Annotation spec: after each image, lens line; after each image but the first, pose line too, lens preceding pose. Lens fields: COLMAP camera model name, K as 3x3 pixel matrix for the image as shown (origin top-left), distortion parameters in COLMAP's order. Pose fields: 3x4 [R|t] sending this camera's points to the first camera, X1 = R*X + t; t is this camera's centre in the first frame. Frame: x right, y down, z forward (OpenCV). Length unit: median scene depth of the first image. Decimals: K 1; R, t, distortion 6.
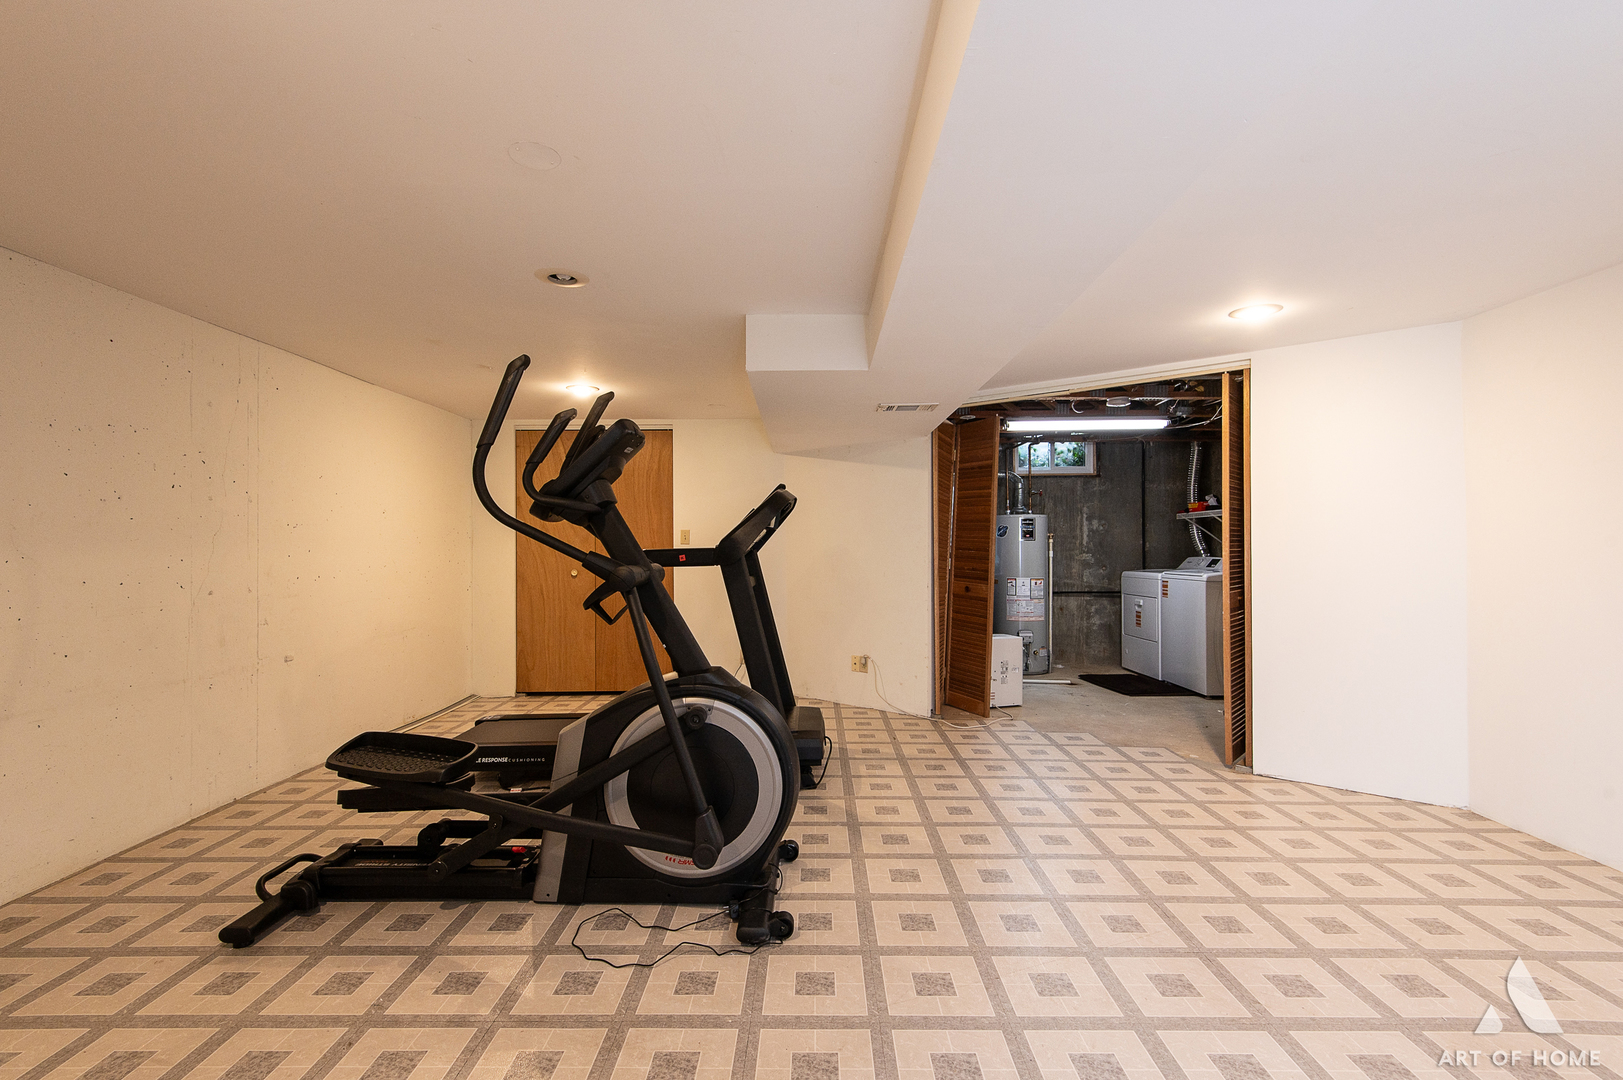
lens RADIAL K [[742.7, 0, 798.7], [0, 742.7, 545.3], [0, 0, 1]] dist [0.024128, -0.009165]
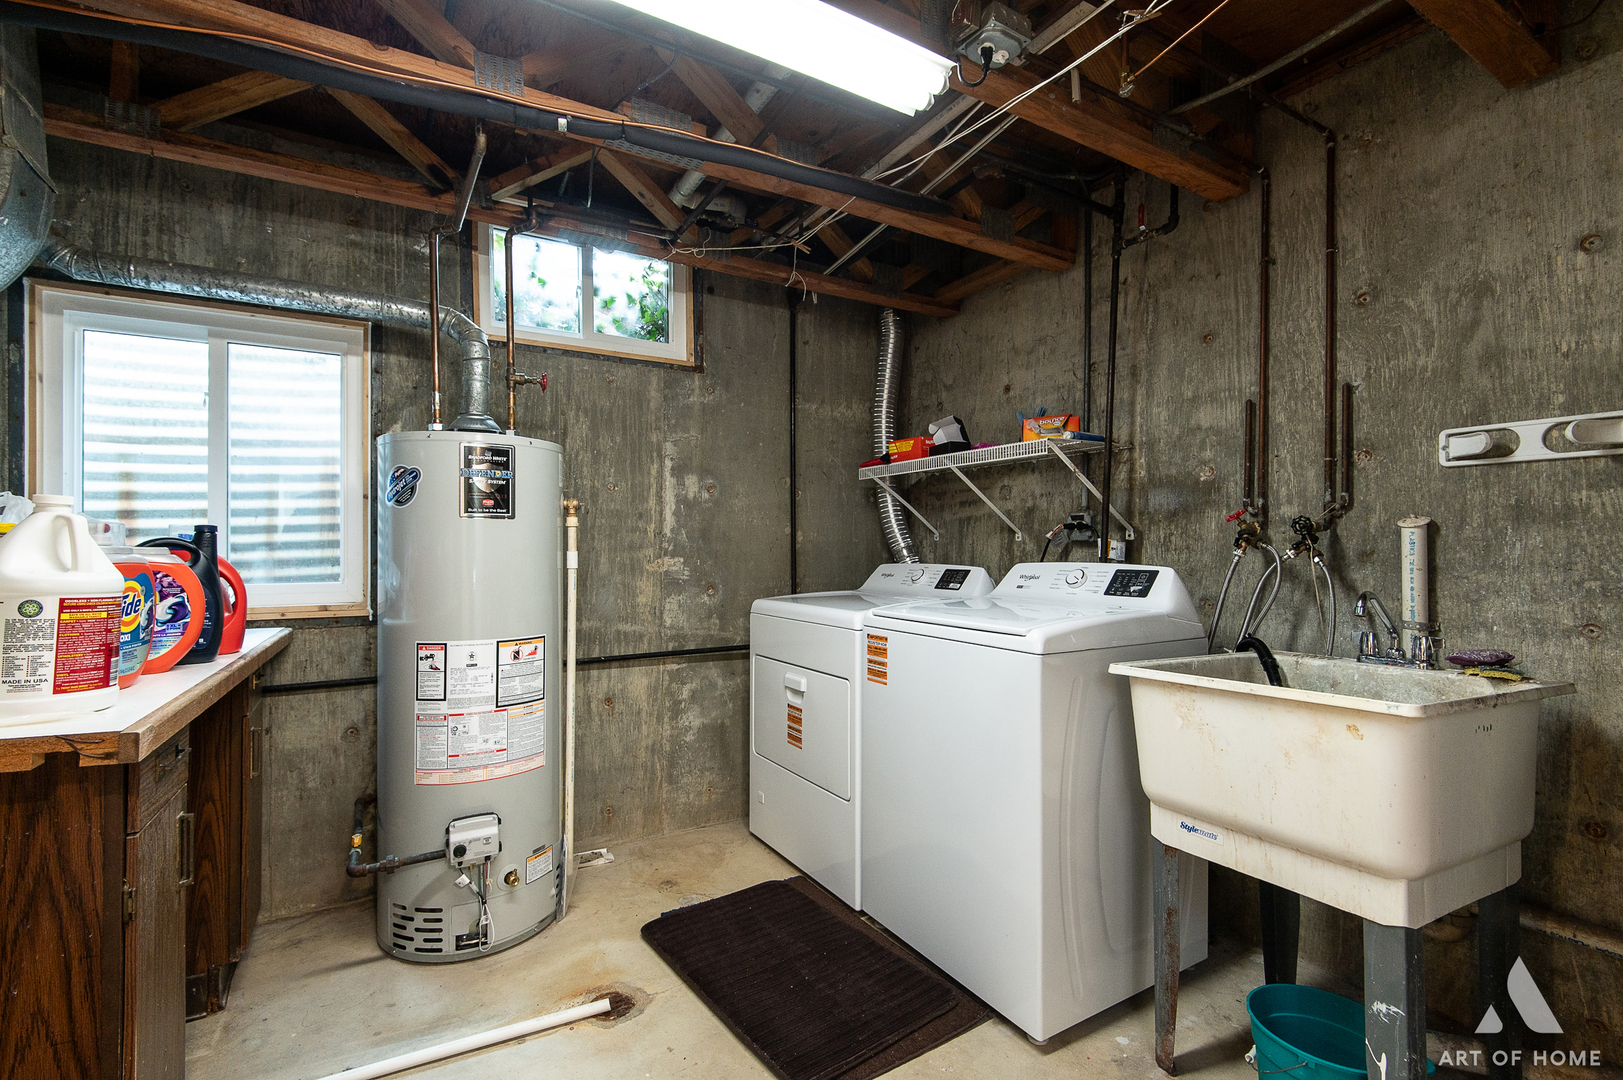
lens RADIAL K [[742.7, 0, 809.4], [0, 742.7, 539.6], [0, 0, 1]] dist [0.024128, -0.009165]
pose [[0.857008, 0.004091, 0.515287, 0.242297], [-0.002493, 0.999990, -0.003794, 0.003163], [-0.515297, 0.001967, 0.857009, 0.615358]]
